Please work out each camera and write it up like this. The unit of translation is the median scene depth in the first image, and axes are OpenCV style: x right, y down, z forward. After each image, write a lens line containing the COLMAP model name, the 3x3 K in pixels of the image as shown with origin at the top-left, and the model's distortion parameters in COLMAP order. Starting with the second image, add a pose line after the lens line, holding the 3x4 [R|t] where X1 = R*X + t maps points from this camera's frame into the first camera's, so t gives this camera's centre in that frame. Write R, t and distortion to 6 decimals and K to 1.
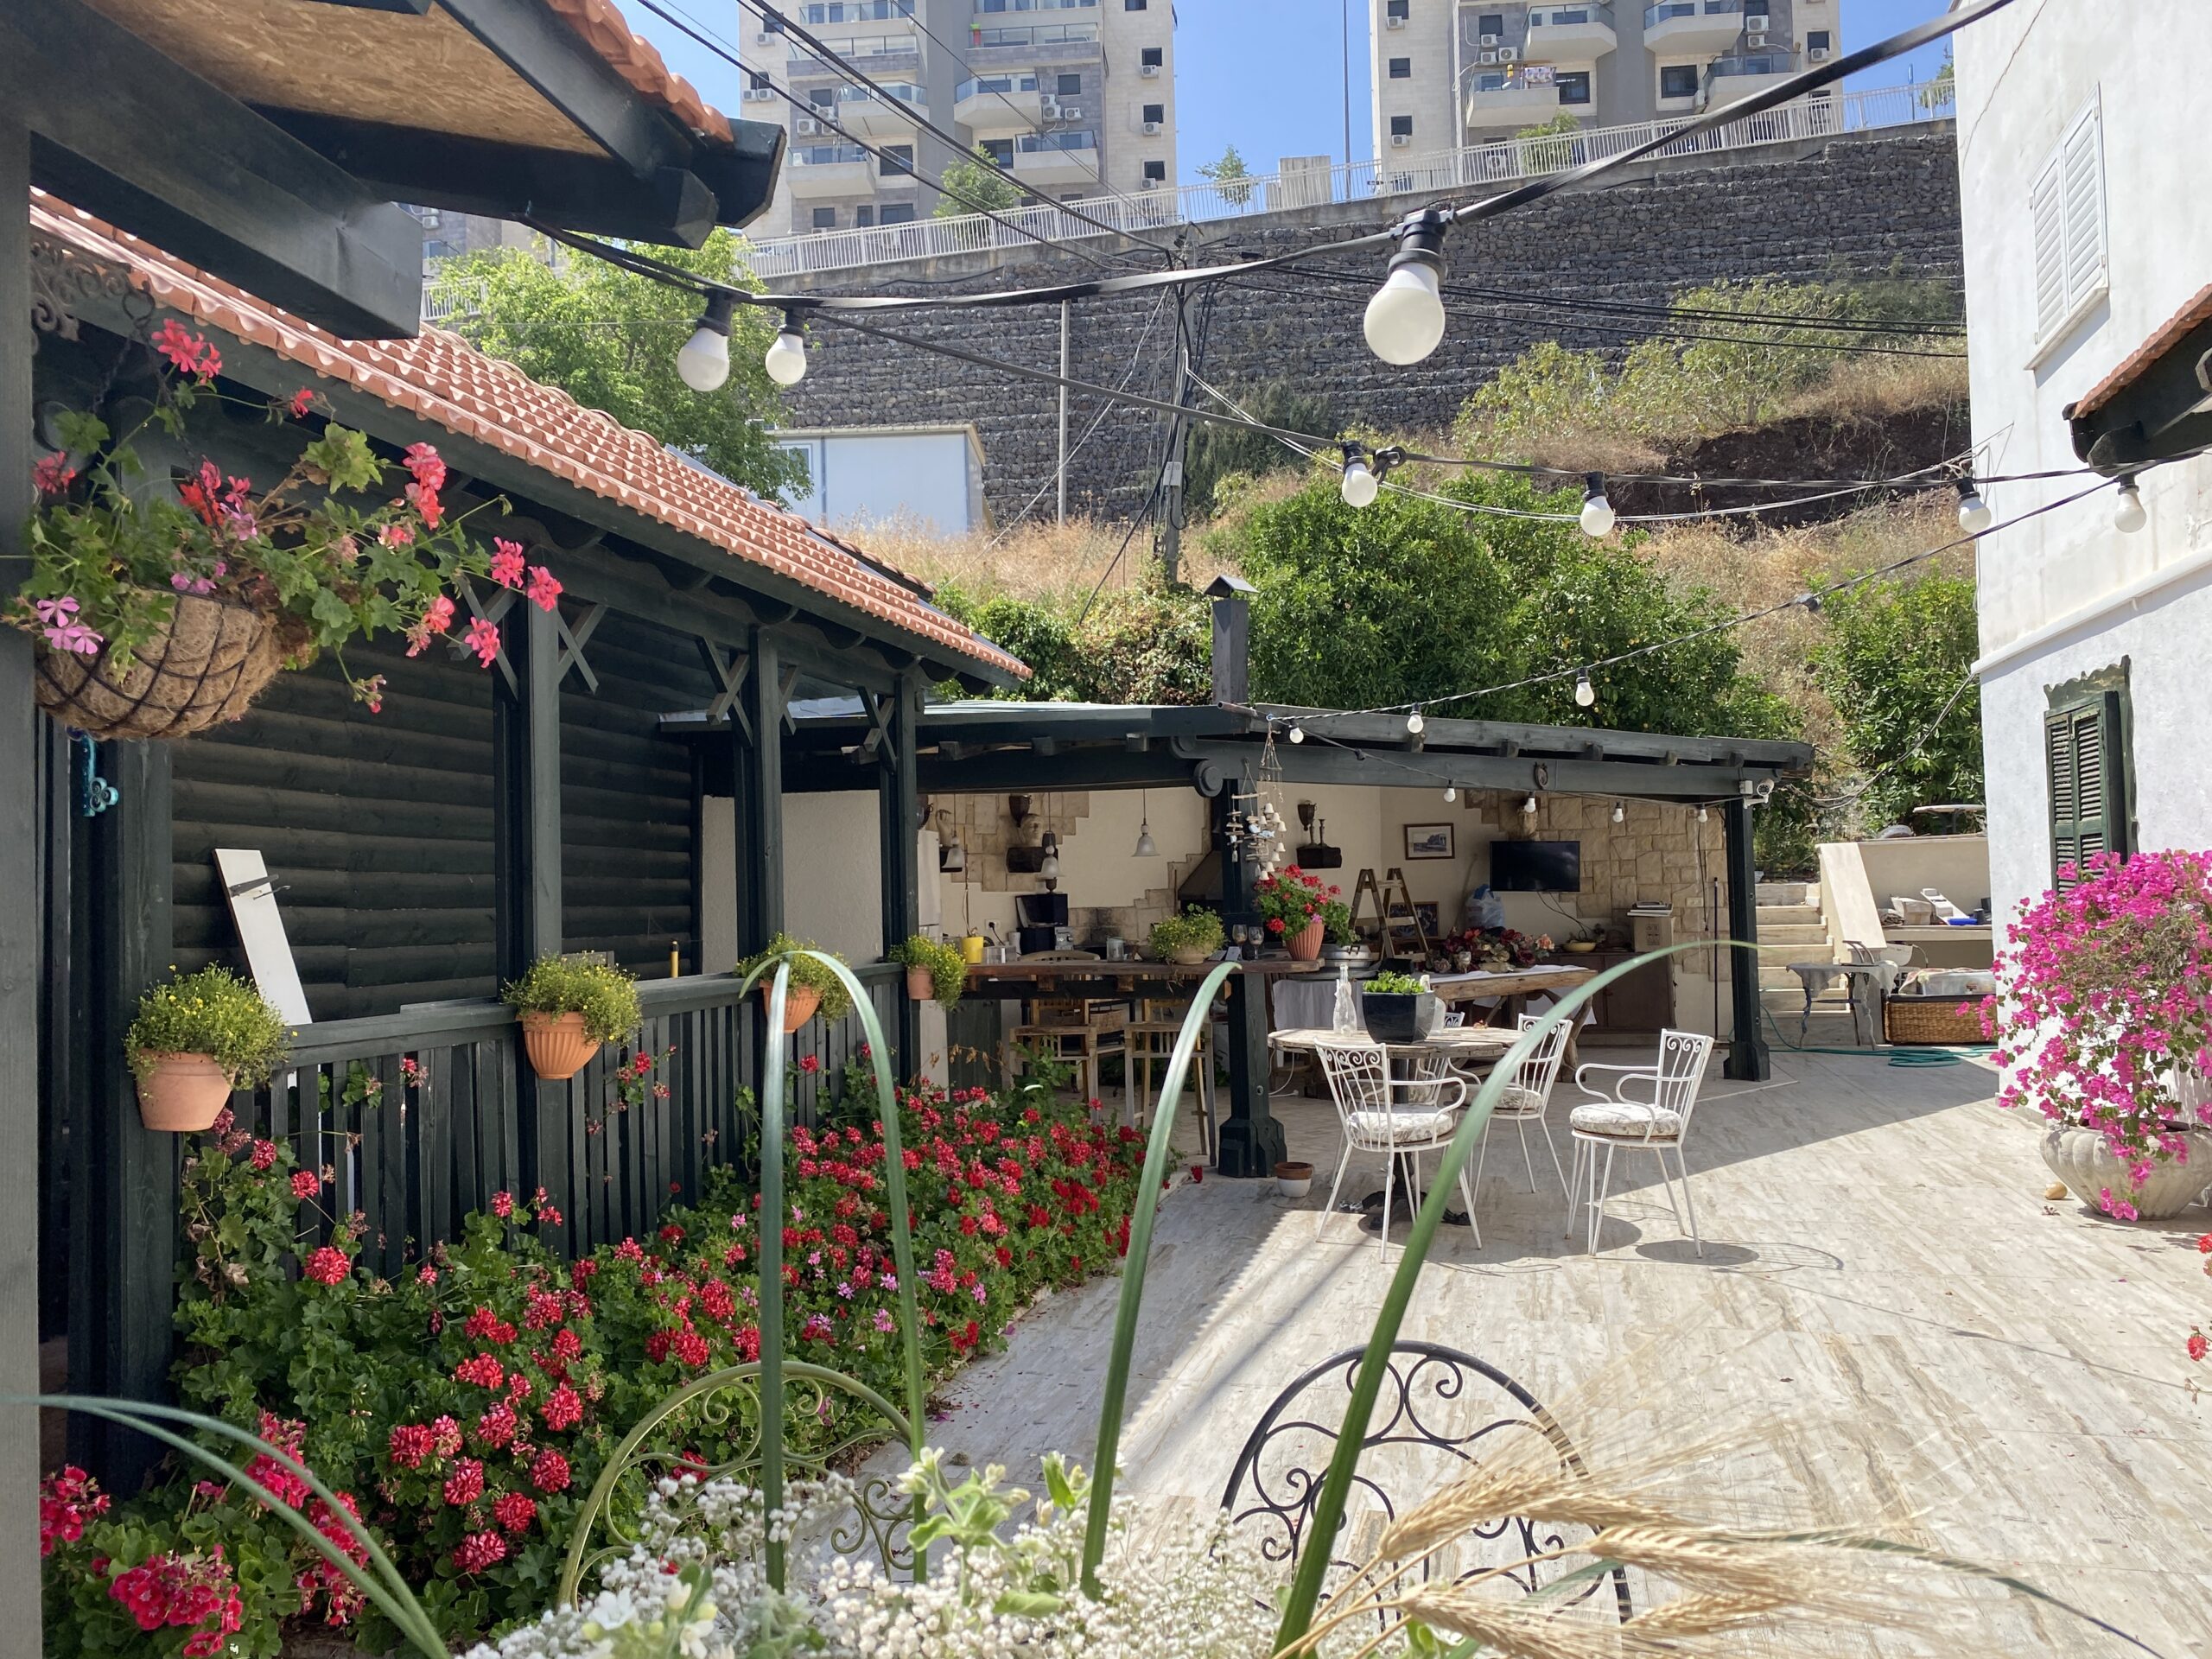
lens RADIAL K [[1669.2, 0, 1096.9], [0, 1669.2, 835.7], [0, 0, 1]] dist [0.106987, -0.186946]
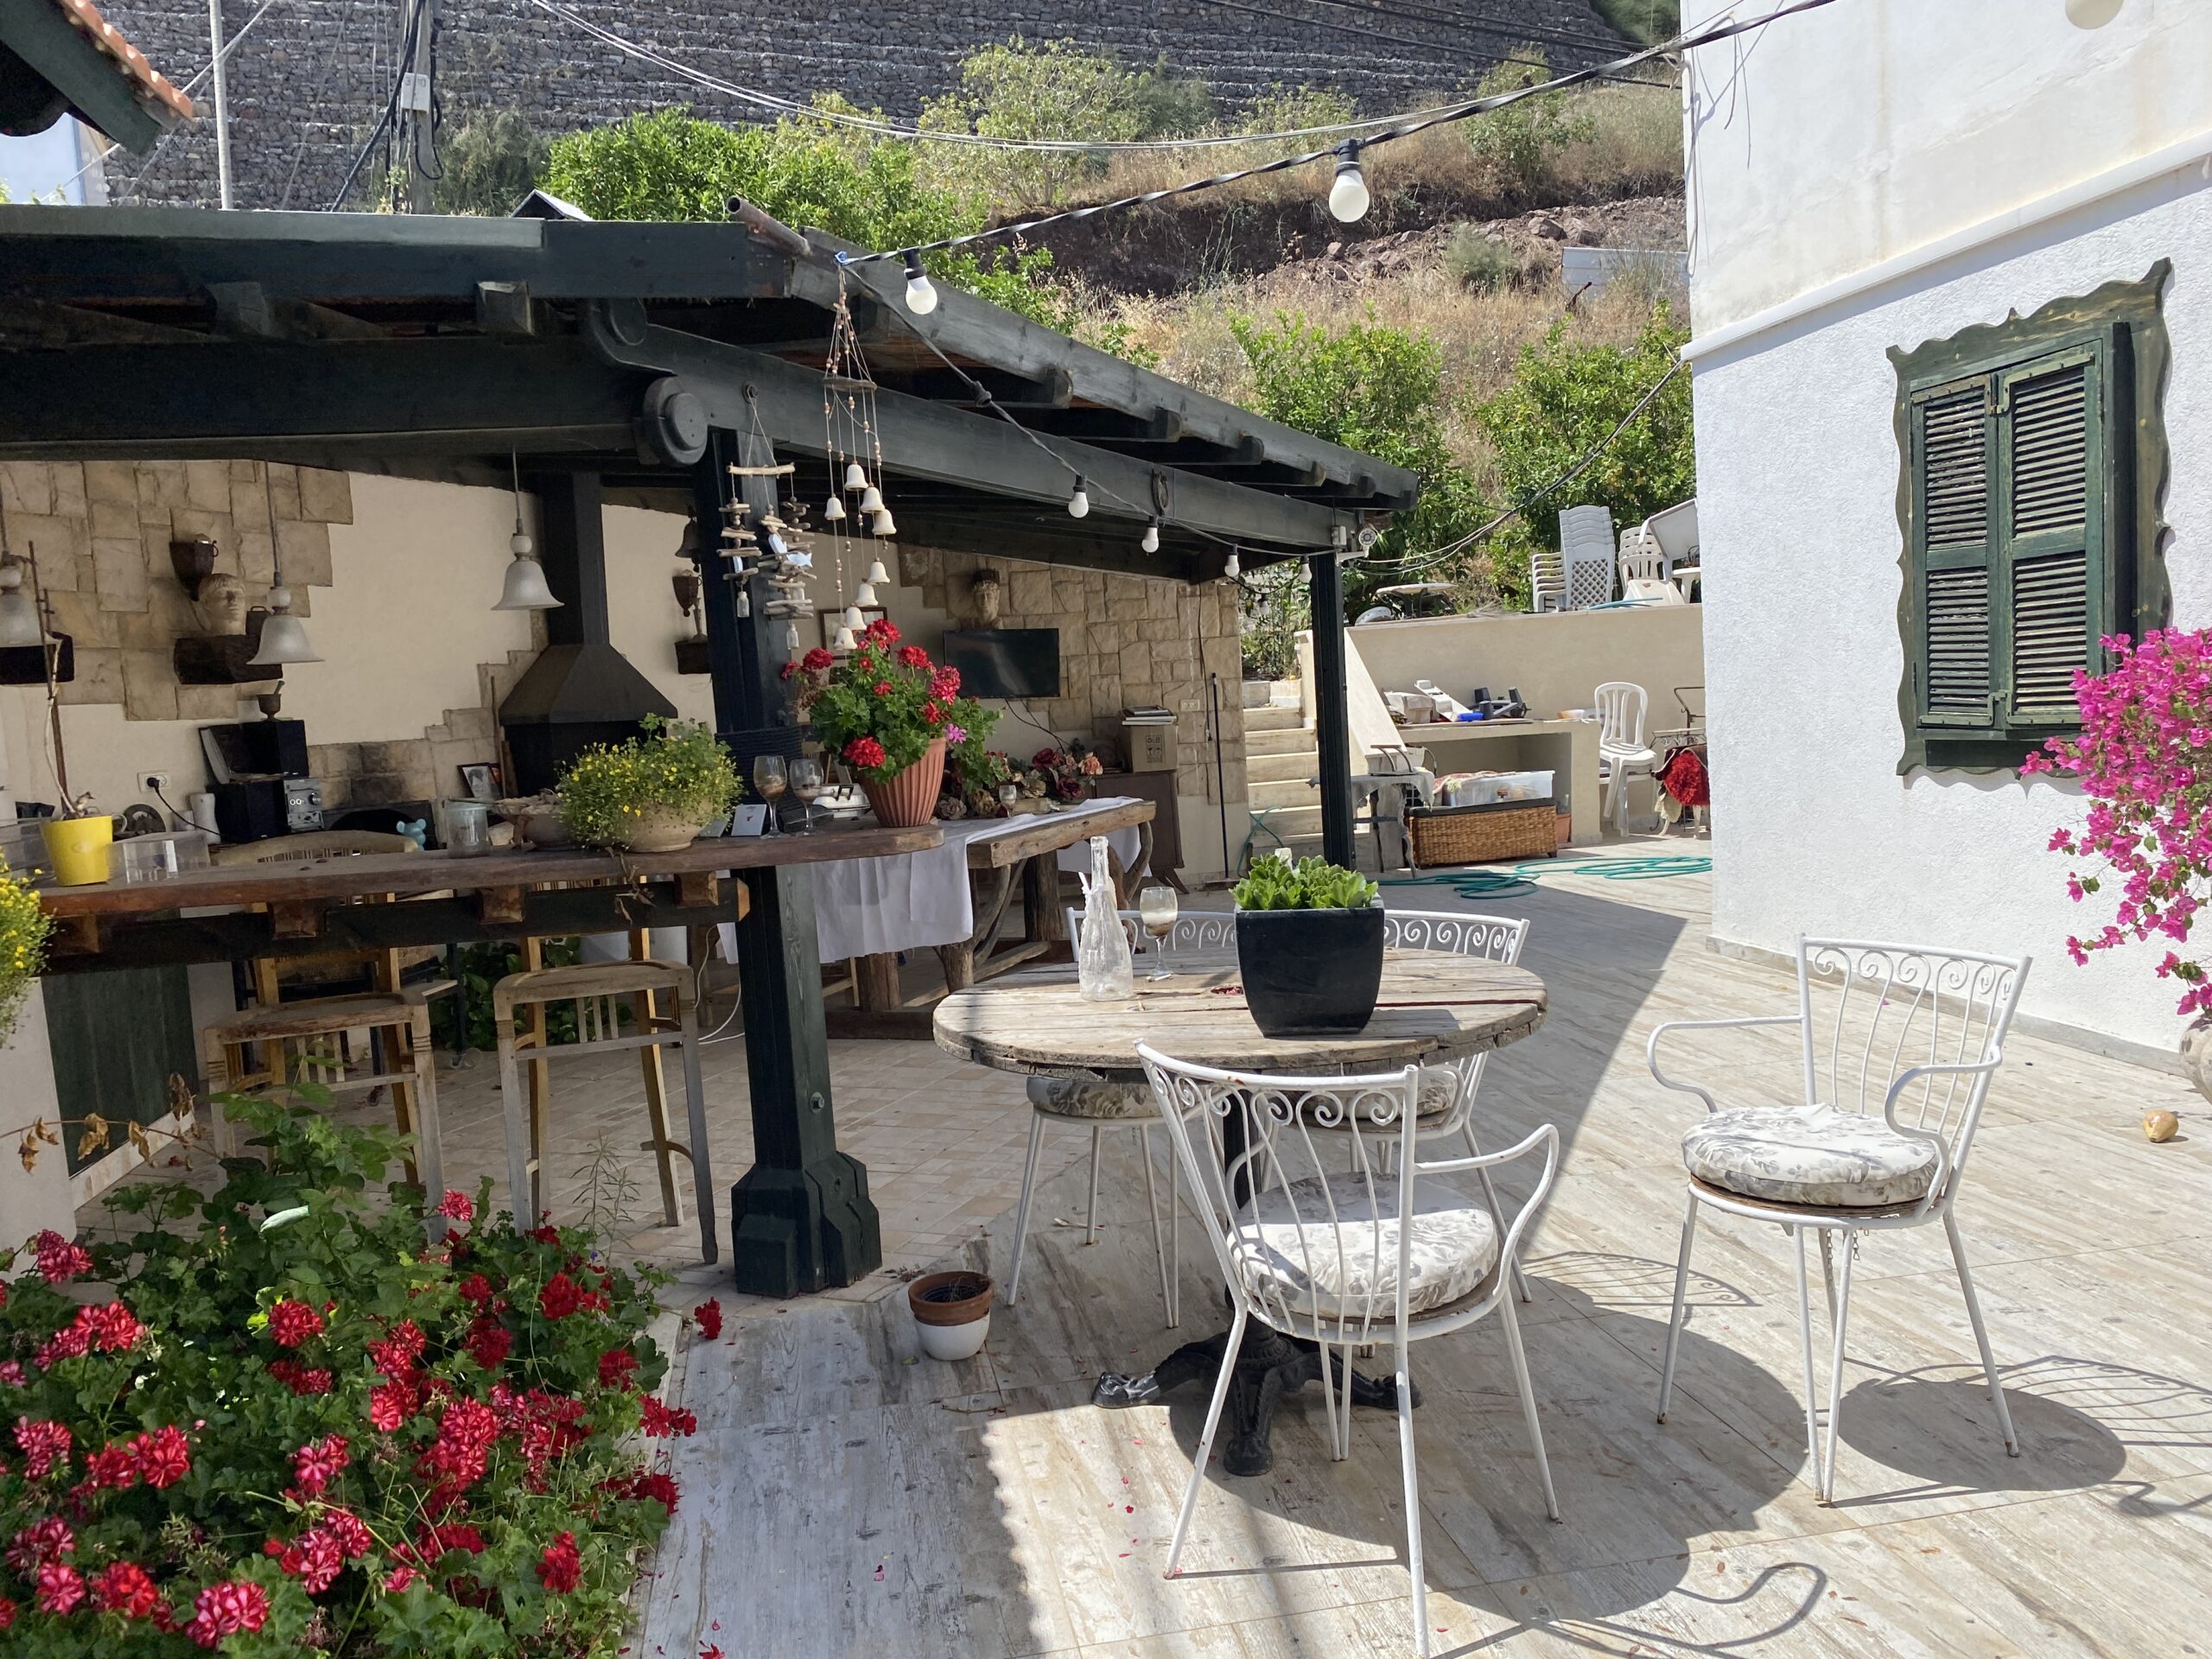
lens RADIAL K [[1681.0, 0, 1096.2], [0, 1681.0, 837.3], [0, 0, 1]] dist [0.026019, -0.018648]
pose [[0.905434, -0.065772, 0.419361, -0.014251], [0.022706, 0.994013, 0.106878, 0.015968], [-0.423880, -0.087249, 0.901506, 0.307429]]
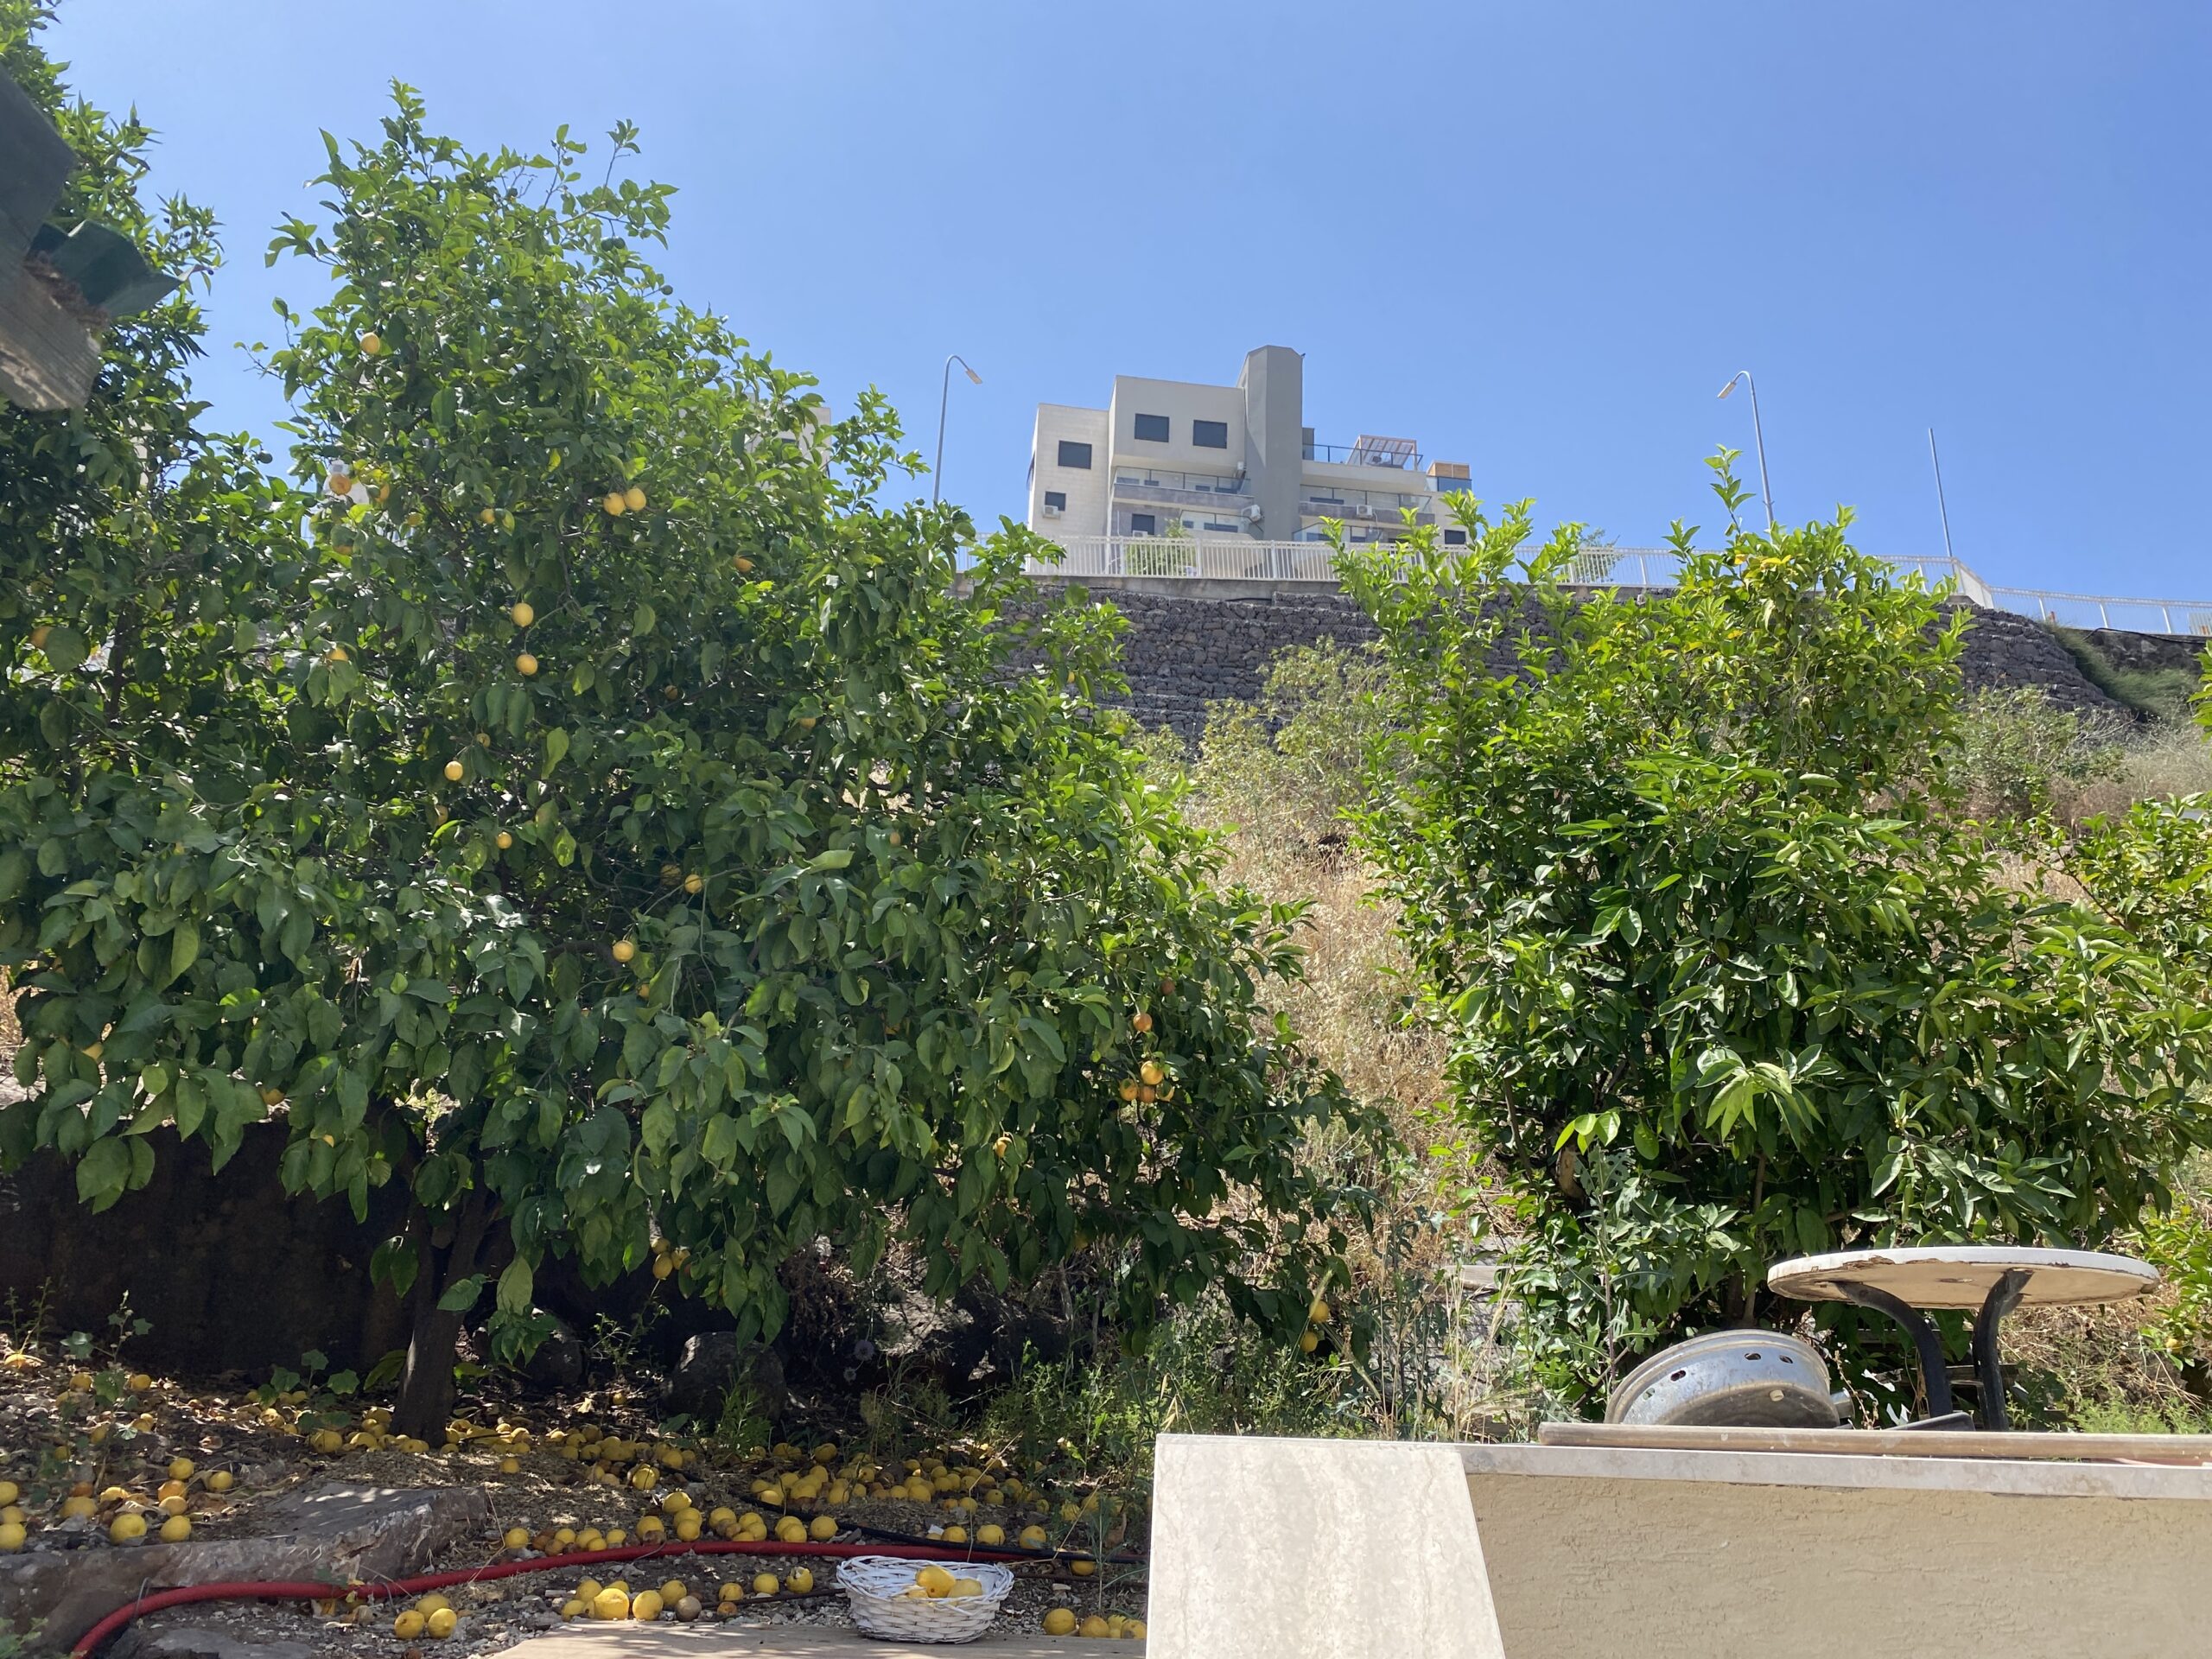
lens RADIAL K [[1681.0, 0, 1096.2], [0, 1681.0, 837.3], [0, 0, 1]] dist [0.026019, -0.018648]
pose [[0.977502, 0.130916, 0.165383, 0.410422], [-0.073366, 0.946142, -0.315328, 0.002150], [-0.197757, 0.296100, 0.934461, 0.907487]]
